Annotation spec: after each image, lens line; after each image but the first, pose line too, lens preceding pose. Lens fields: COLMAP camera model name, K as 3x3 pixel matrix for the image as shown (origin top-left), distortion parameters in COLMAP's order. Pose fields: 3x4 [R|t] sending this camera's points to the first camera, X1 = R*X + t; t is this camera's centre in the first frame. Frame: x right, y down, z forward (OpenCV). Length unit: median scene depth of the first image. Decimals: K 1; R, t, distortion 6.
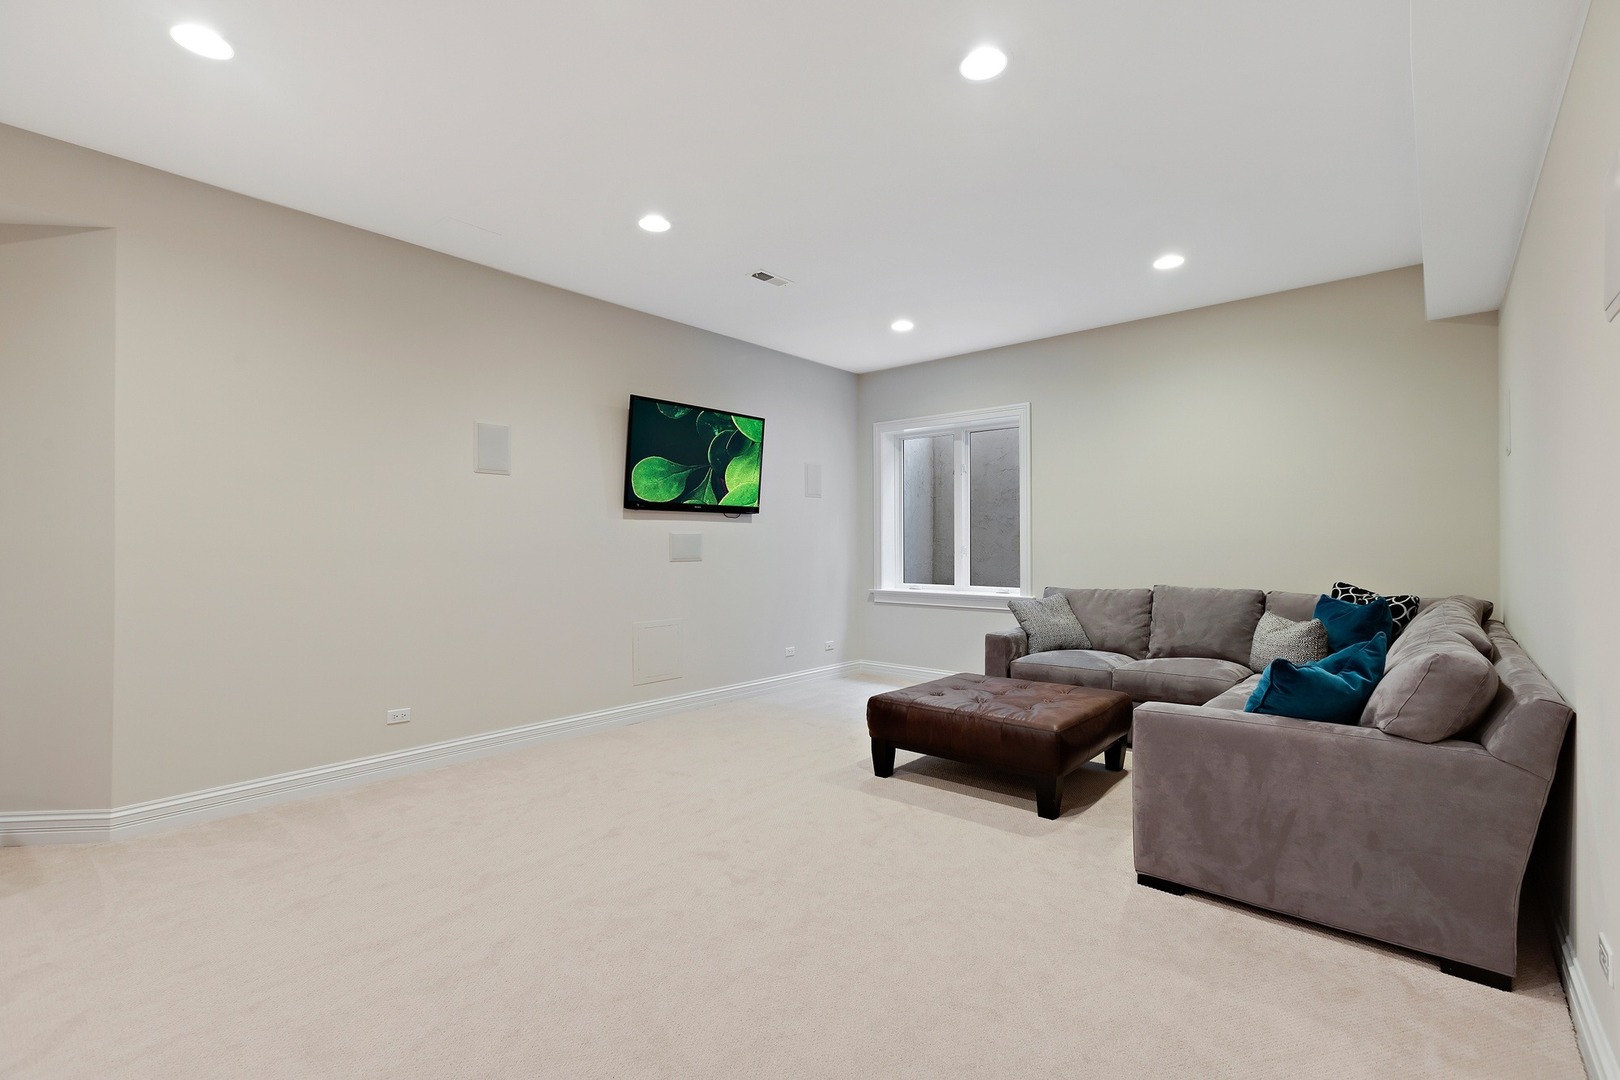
lens RADIAL K [[732.5, 0, 810.0], [0, 732.5, 540.0], [0, 0, 1]] dist [-0.000394, -0.000042]
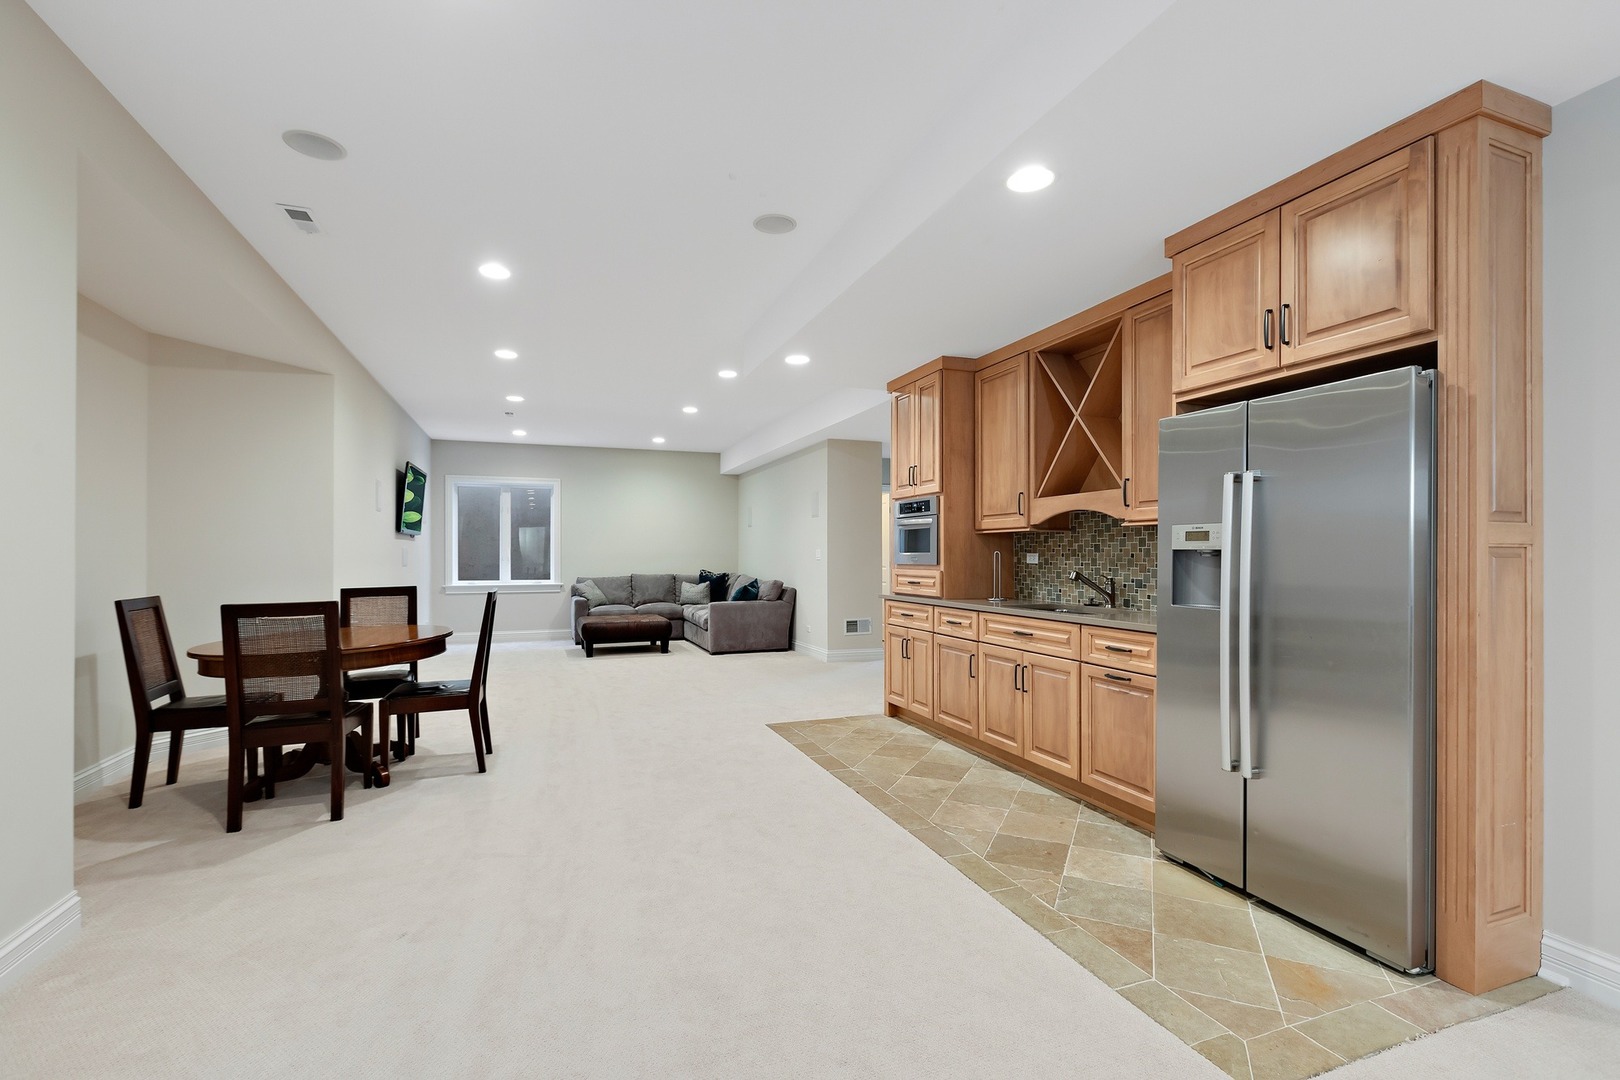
lens RADIAL K [[732.5, 0, 810.0], [0, 732.5, 540.0], [0, 0, 1]] dist [-0.000394, -0.000042]
pose [[0.486068, 0.024470, 0.873578, -1.371899], [-0.004654, 0.999666, -0.025412, 0.014627], [-0.873909, 0.008287, 0.486020, -0.620126]]
